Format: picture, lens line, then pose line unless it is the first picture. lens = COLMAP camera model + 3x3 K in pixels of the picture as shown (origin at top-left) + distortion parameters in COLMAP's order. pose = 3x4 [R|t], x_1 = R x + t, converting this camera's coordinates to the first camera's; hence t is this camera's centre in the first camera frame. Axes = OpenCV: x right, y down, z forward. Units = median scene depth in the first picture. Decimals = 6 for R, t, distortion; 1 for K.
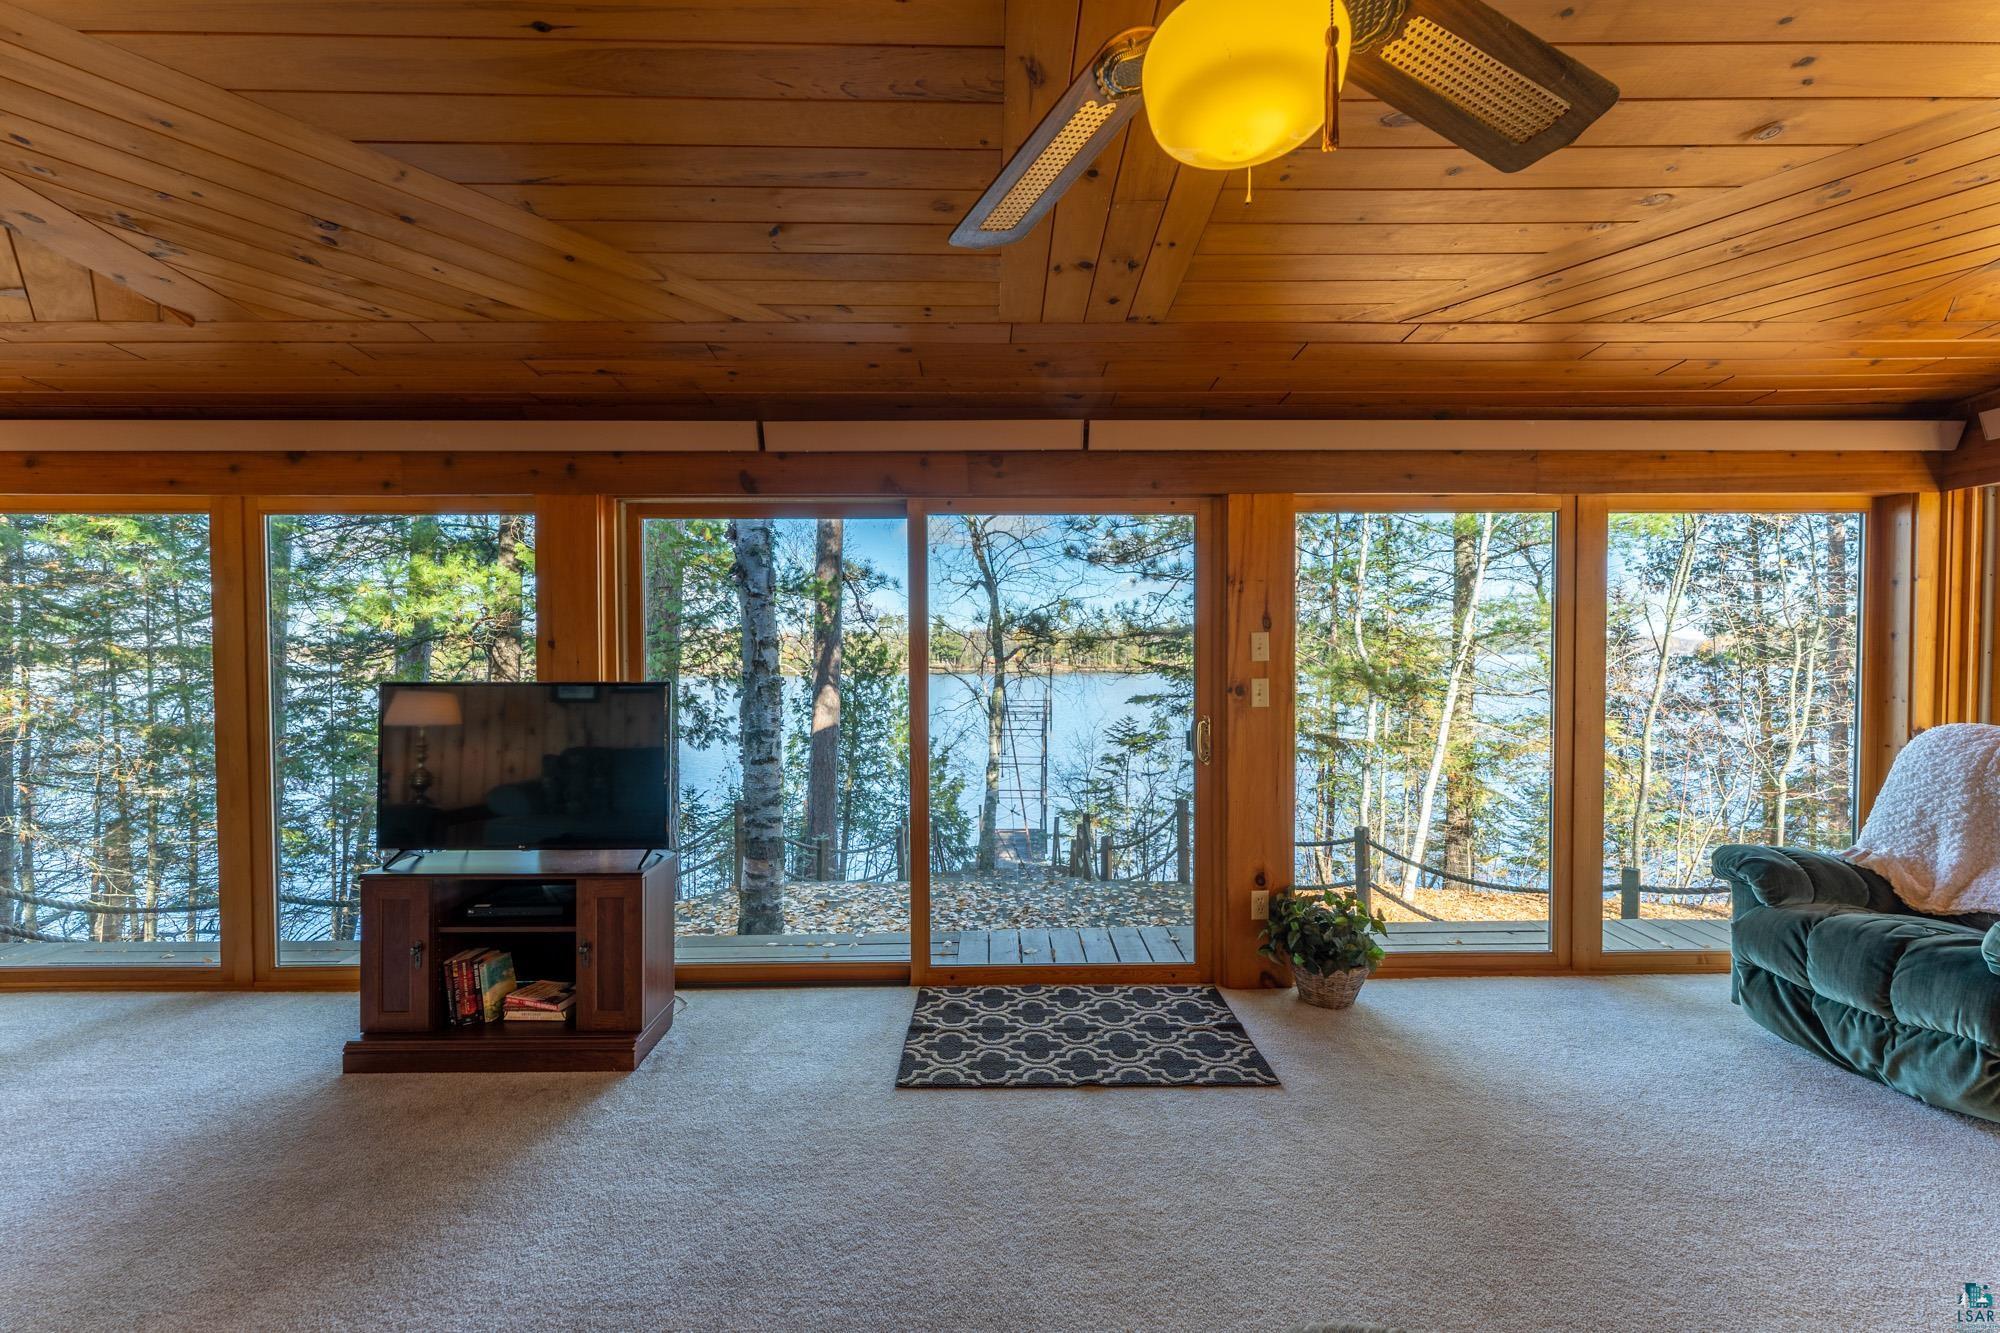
lens RADIAL K [[798.7, 0, 1001.0], [0, 798.7, 669.3], [0, 0, 1]] dist [-0.000008, -0.000278]
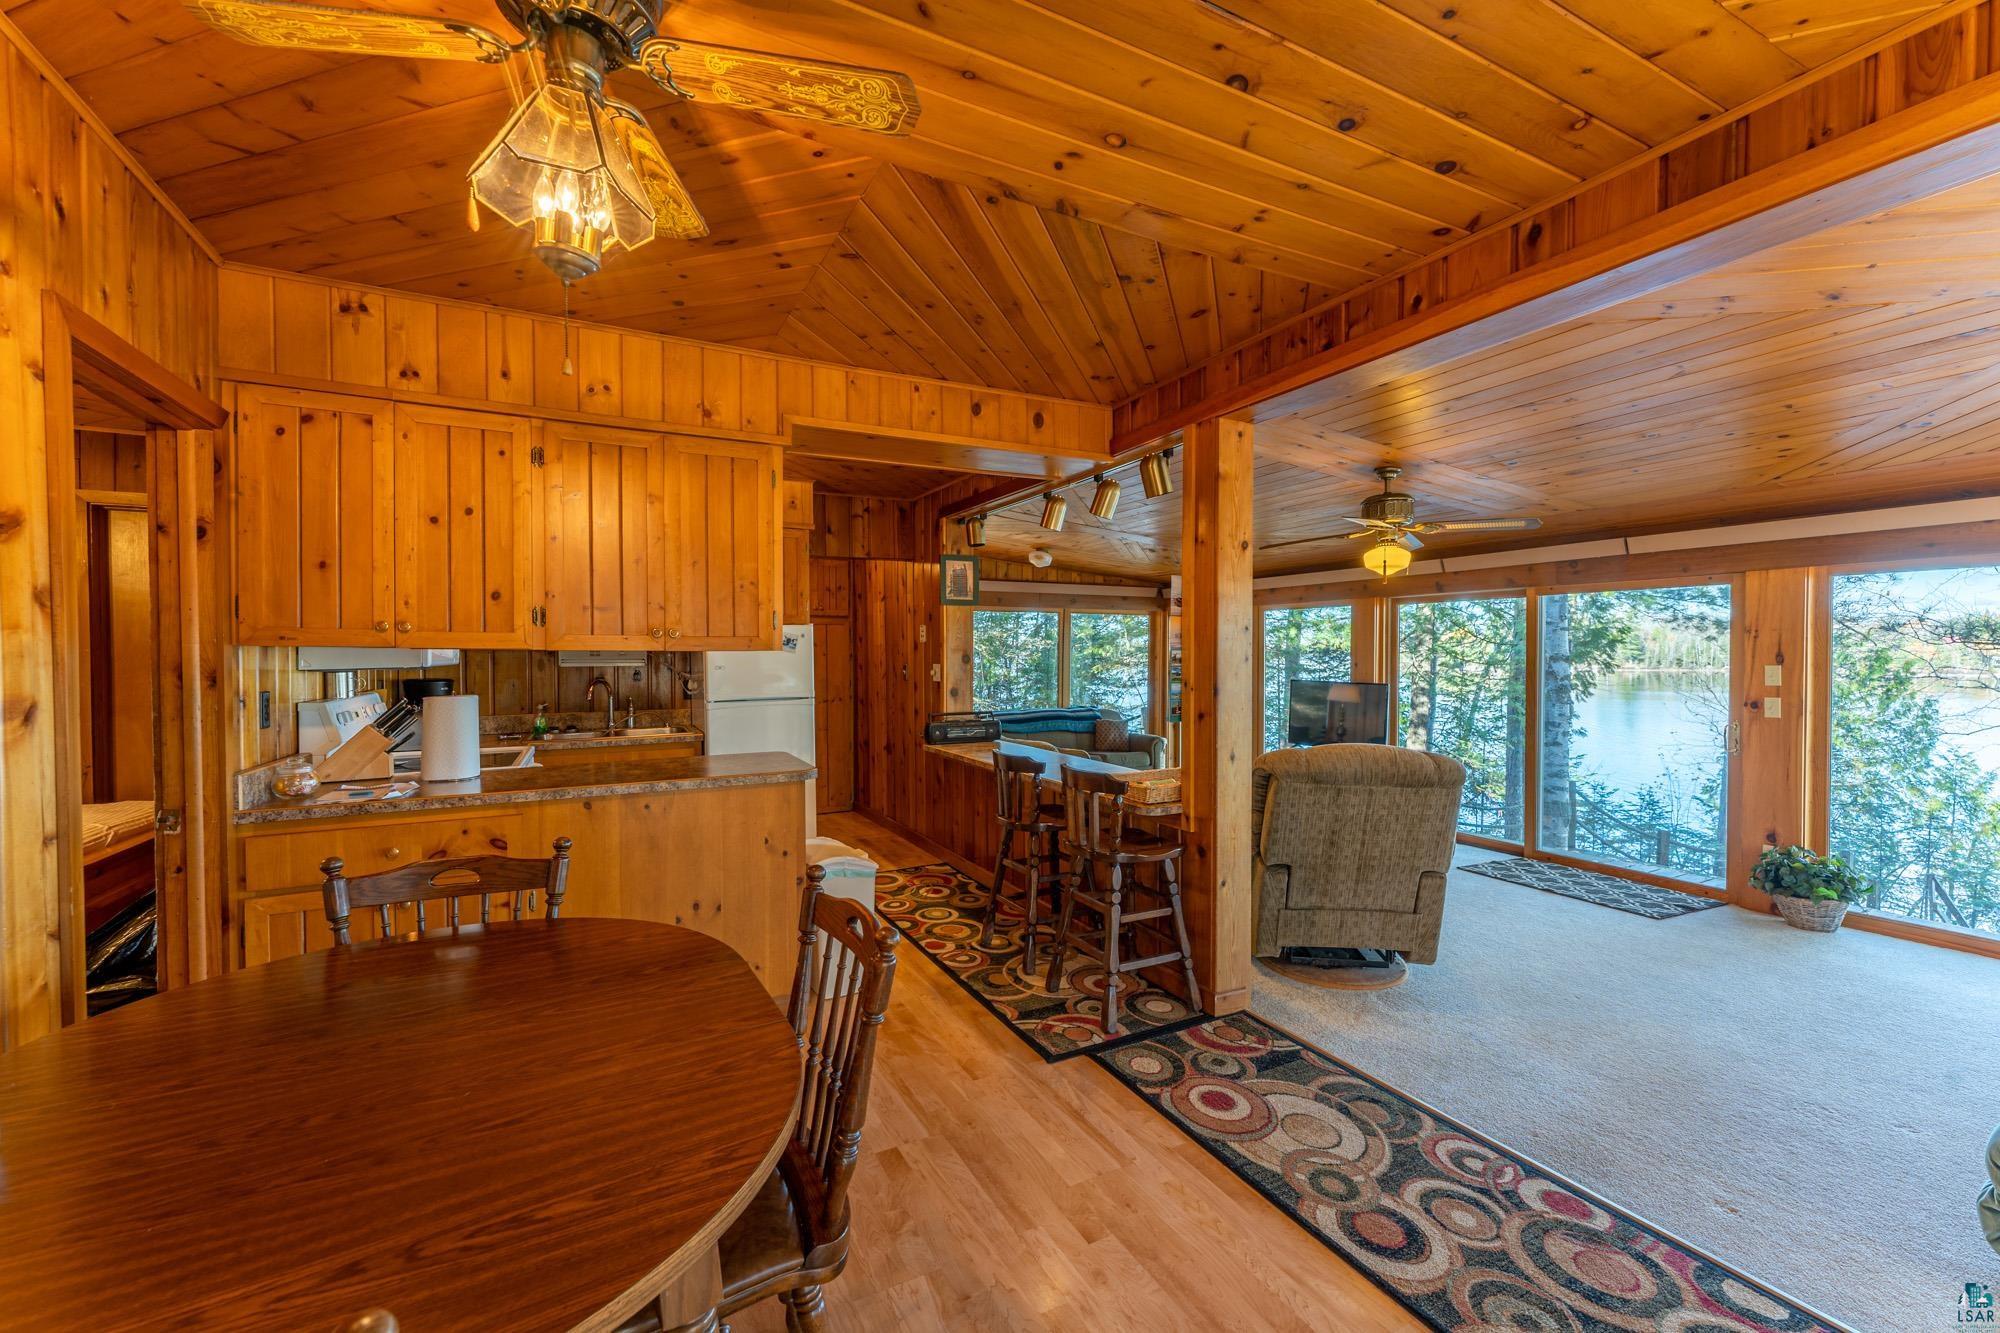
lens RADIAL K [[798.7, 0, 992.5], [0, 798.7, 665.9], [0, 0, 1]] dist [-0.000008, -0.000278]
pose [[0.429434, 0.019155, -0.902895, 0.823765], [-0.018248, 0.999755, 0.012531, -0.030613], [0.902914, 0.011095, 0.429679, -0.715726]]
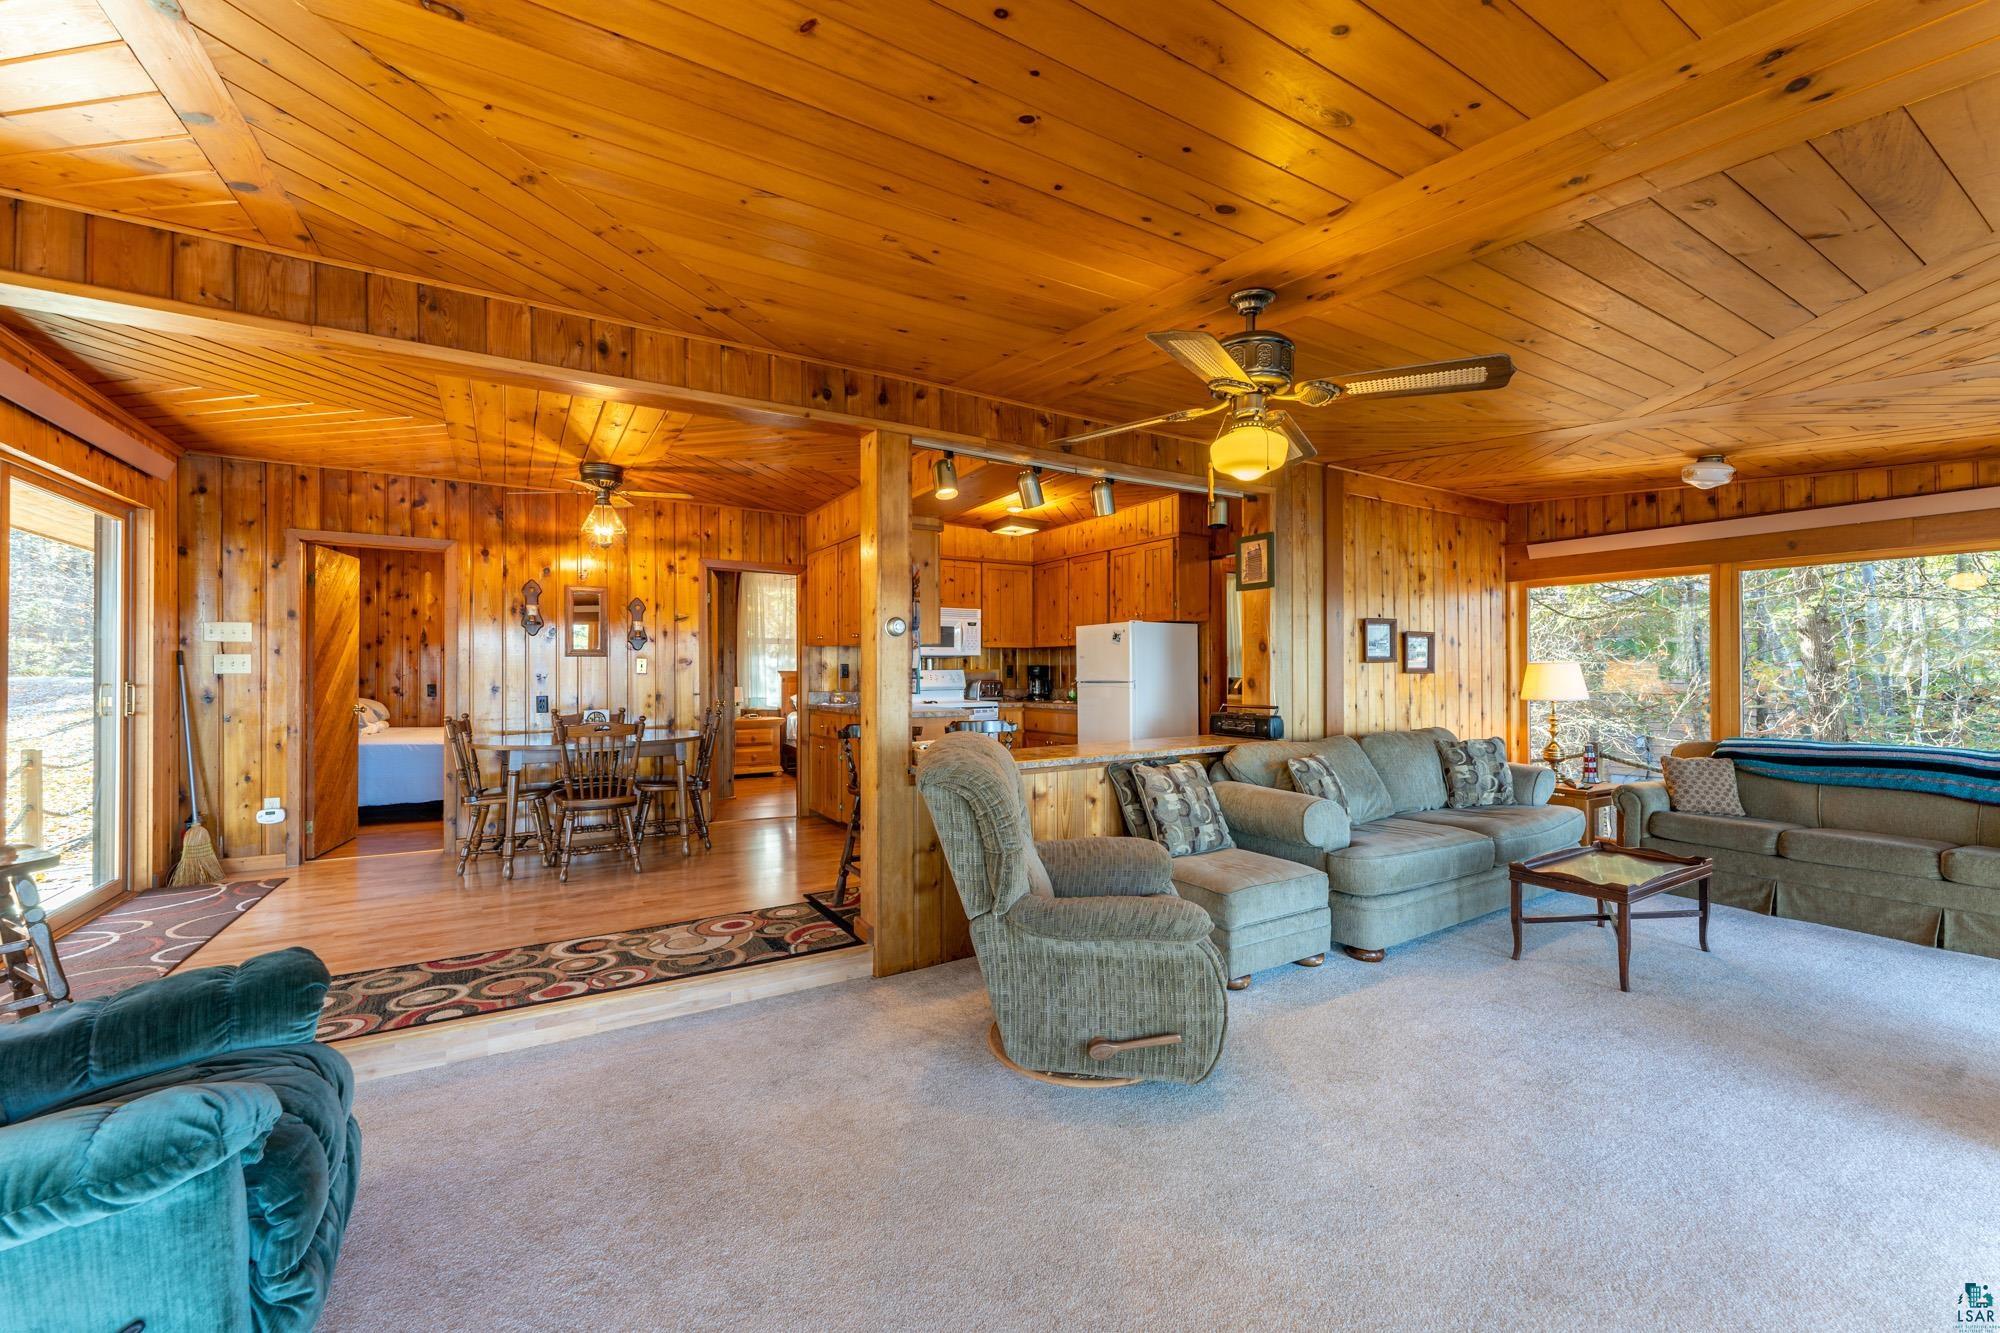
lens RADIAL K [[798.7, 0, 1001.5], [0, 798.7, 663.9], [0, 0, 1]] dist [-0.000008, -0.000278]
pose [[-0.864605, 0.005568, -0.502422, 0.550358], [-0.001692, 0.999901, 0.013994, -0.015107], [0.502450, 0.012949, -0.864509, 0.675499]]
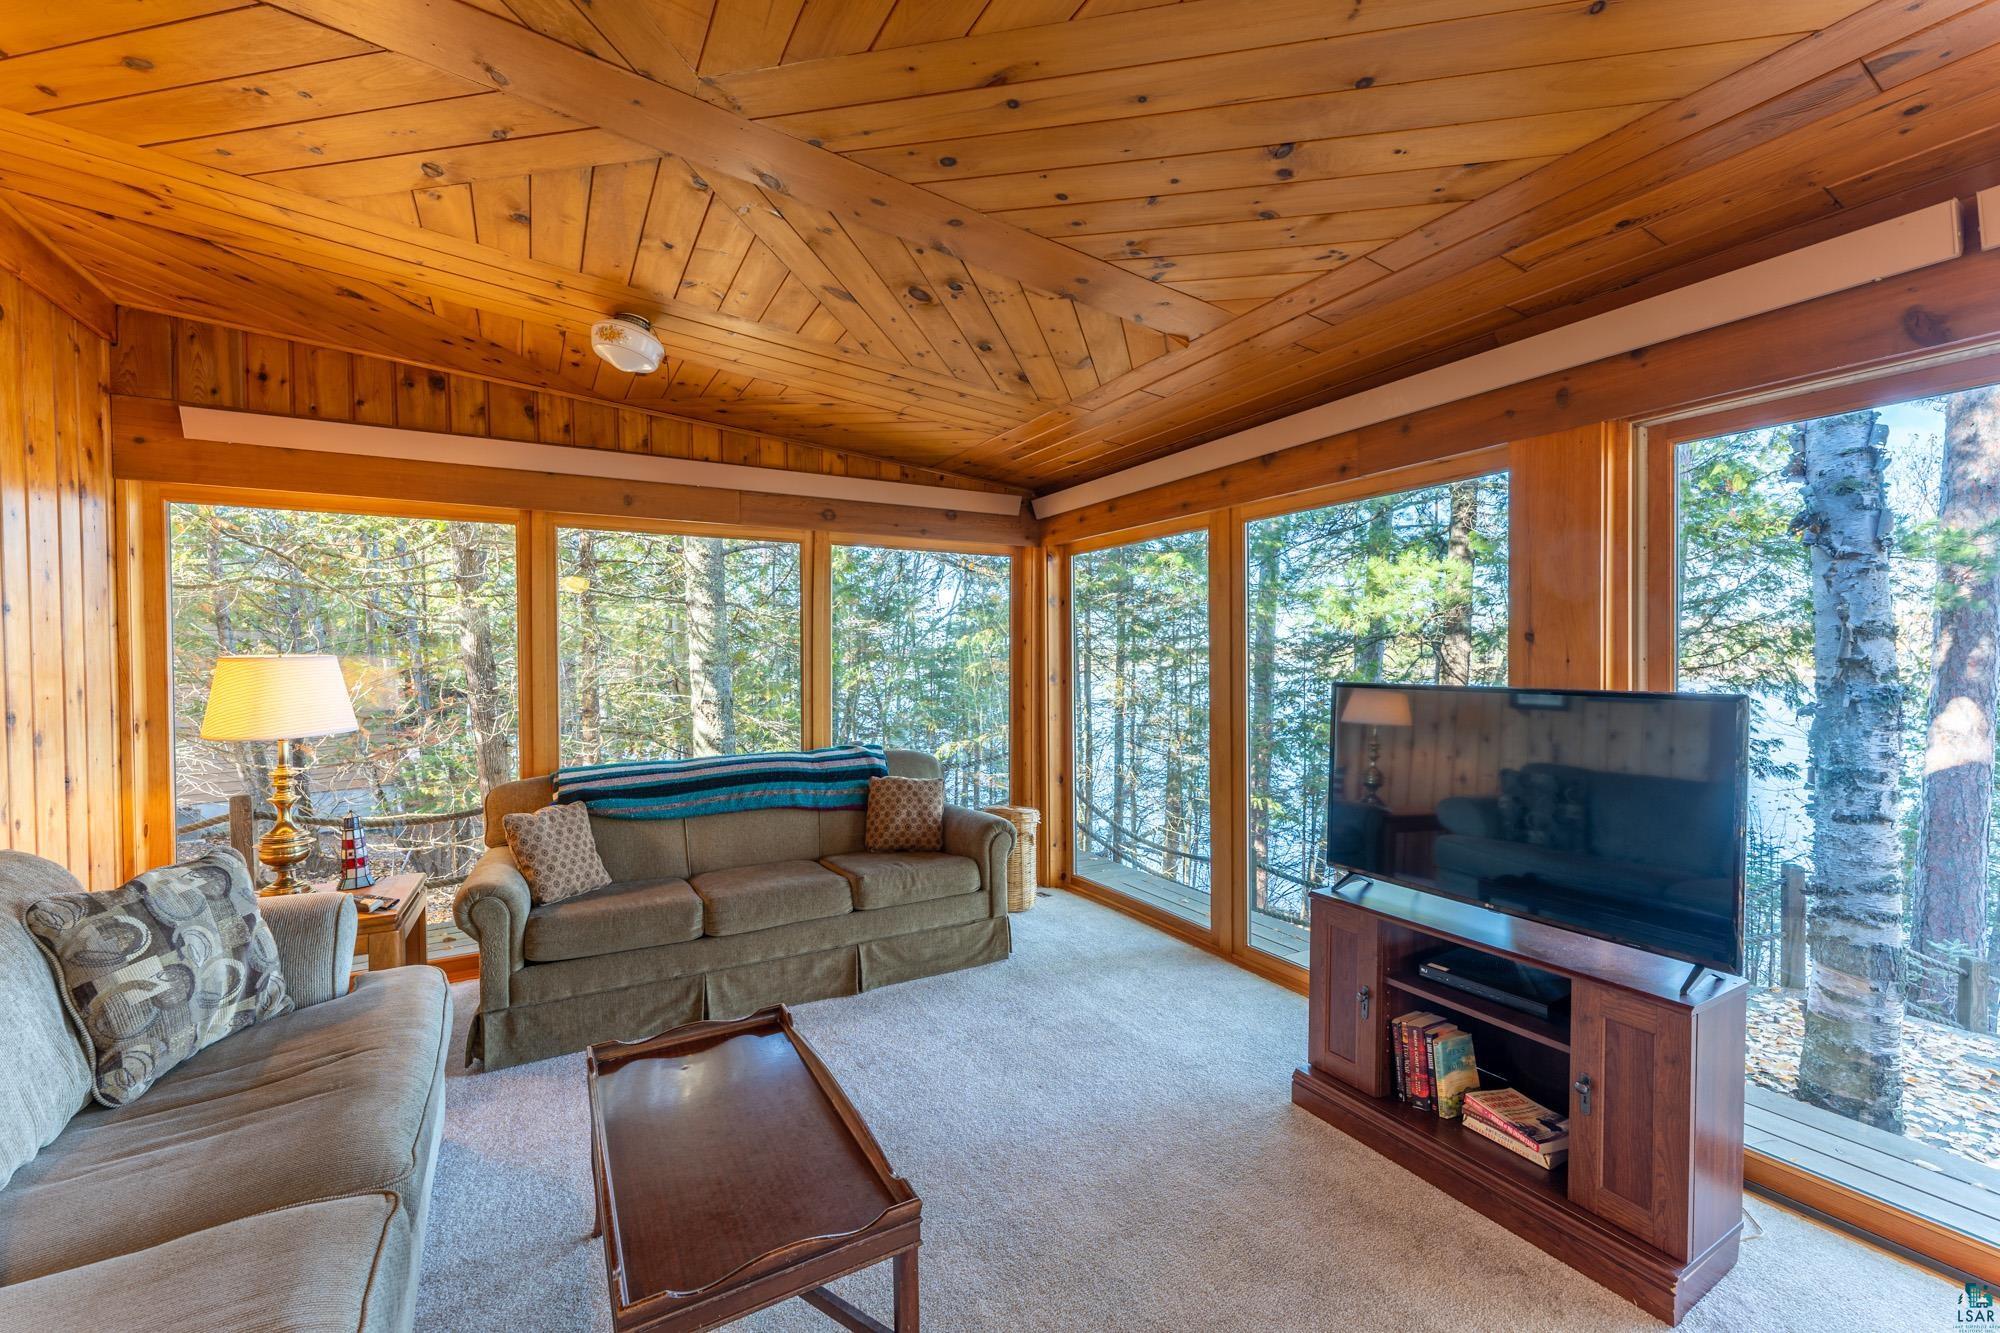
lens RADIAL K [[798.7, 0, 995.1], [0, 798.7, 668.7], [0, 0, 1]] dist [-0.000008, -0.000278]
pose [[0.477852, 0.012259, -0.878355, -0.112690], [-0.010721, 0.999910, 0.008124, -0.001698], [0.878375, 0.005535, 0.477940, 0.157244]]
